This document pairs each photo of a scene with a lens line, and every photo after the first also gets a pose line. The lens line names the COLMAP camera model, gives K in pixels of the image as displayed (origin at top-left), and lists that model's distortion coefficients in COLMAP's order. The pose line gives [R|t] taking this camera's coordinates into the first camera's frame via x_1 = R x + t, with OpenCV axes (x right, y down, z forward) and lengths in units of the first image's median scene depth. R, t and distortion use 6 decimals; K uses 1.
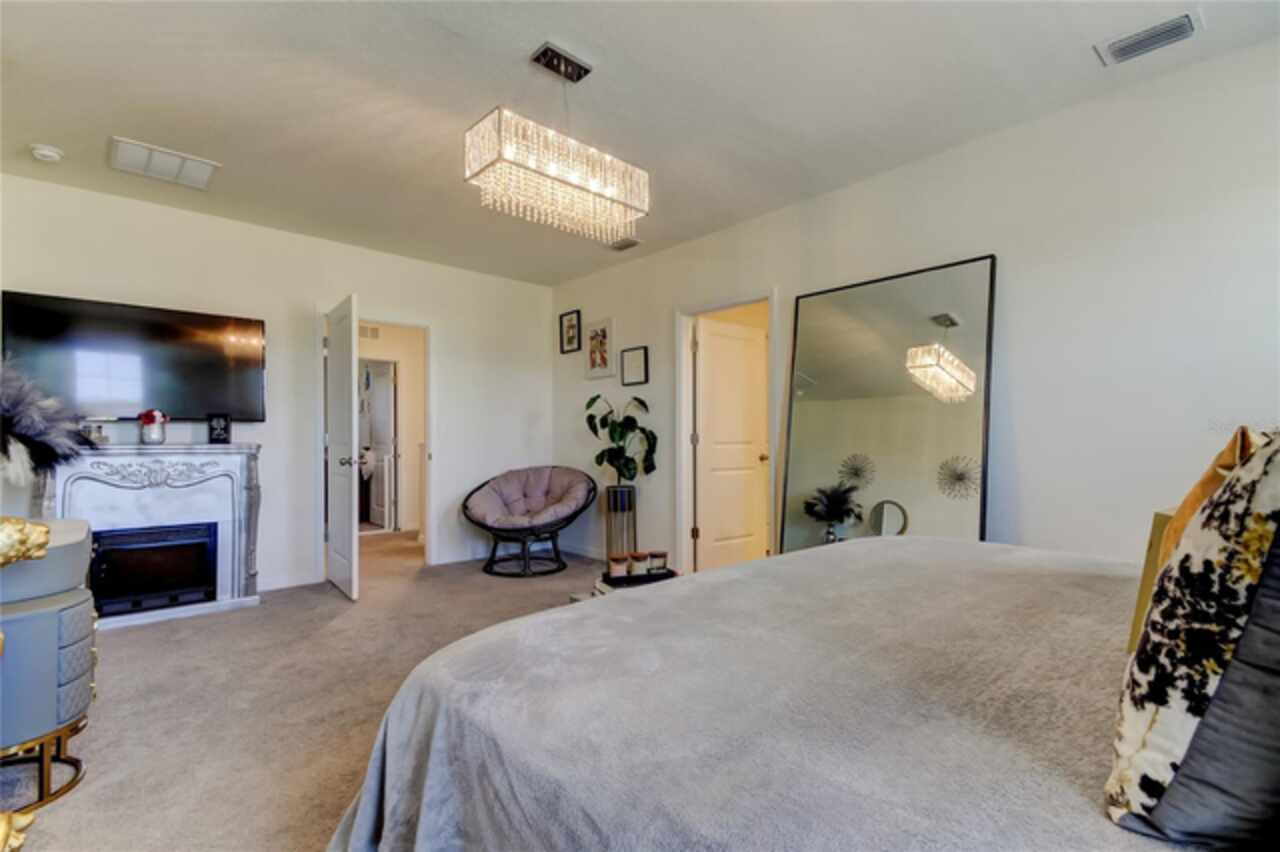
lens RADIAL K [[598.9, 0, 652.3], [0, 598.9, 429.9], [0, 0, 1]] dist [0.021564, -0.004156]
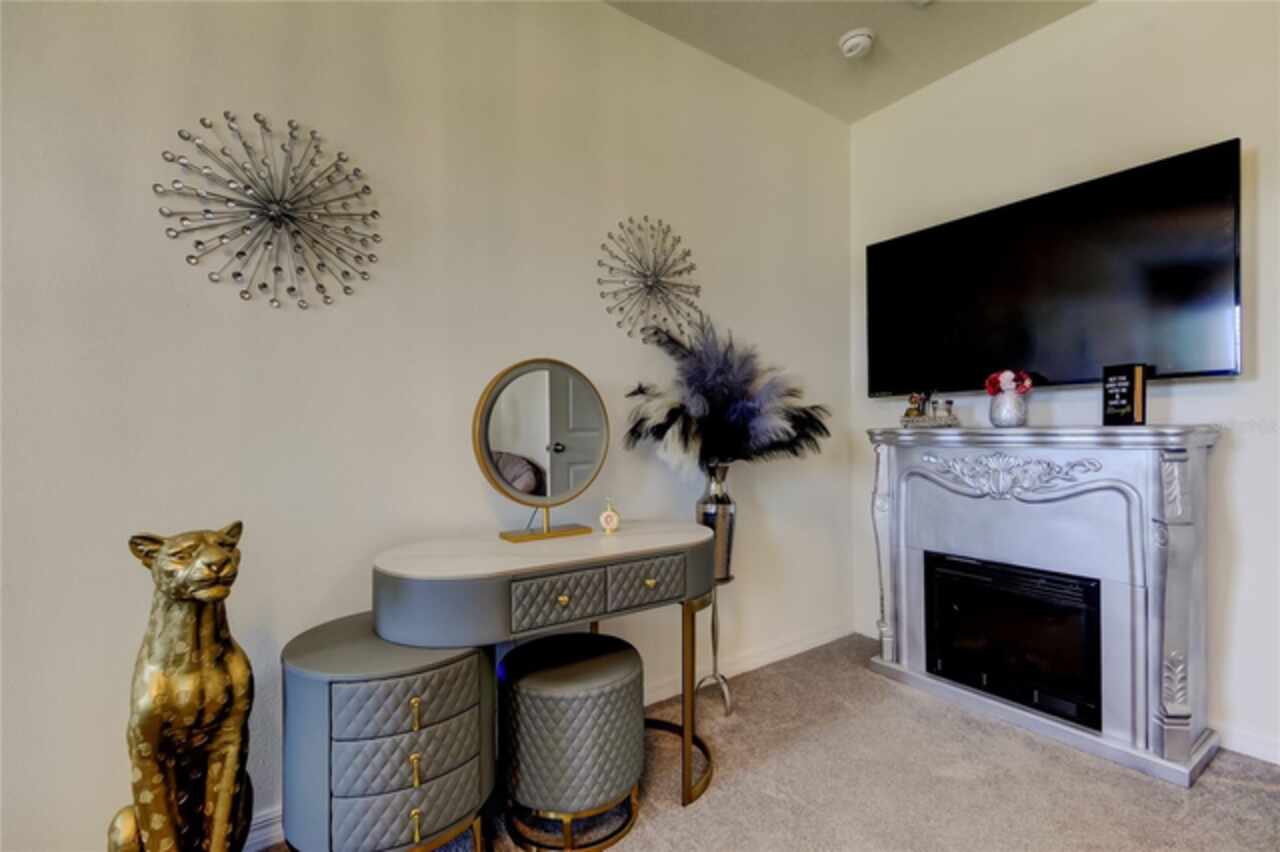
lens RADIAL K [[598.9, 0, 643.4], [0, 598.9, 436.6], [0, 0, 1]] dist [0.021564, -0.004156]
pose [[-0.111166, 0.018091, -0.993637, -0.172867], [0.027725, 0.999502, 0.015096, 0.013953], [0.993415, -0.025870, -0.111612, 0.679993]]
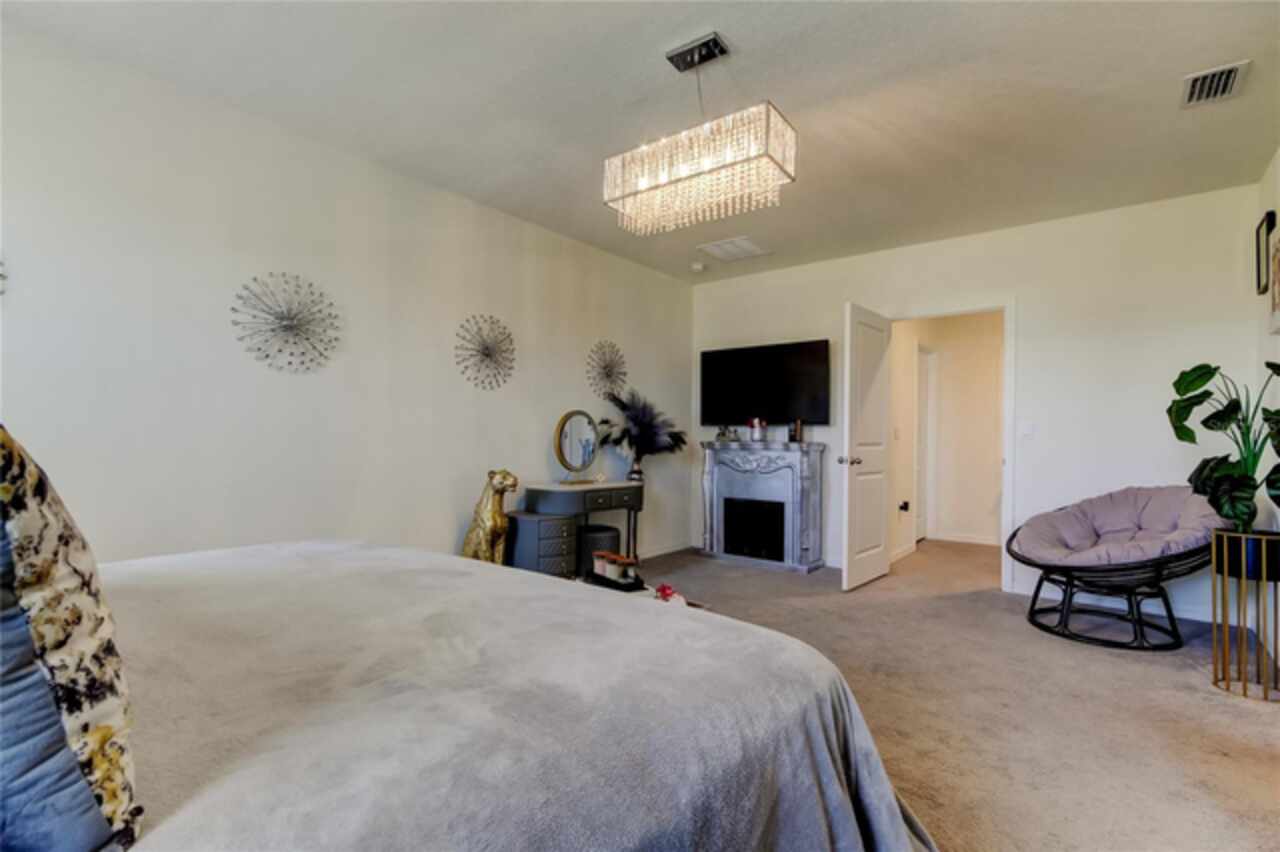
lens RADIAL K [[598.9, 0, 644.2], [0, 598.9, 429.3], [0, 0, 1]] dist [0.021564, -0.004156]
pose [[0.163233, -0.007469, -0.986559, 0.511243], [0.004780, 0.999966, -0.006780, 0.002259], [0.986576, -0.003609, 0.163264, 0.490808]]
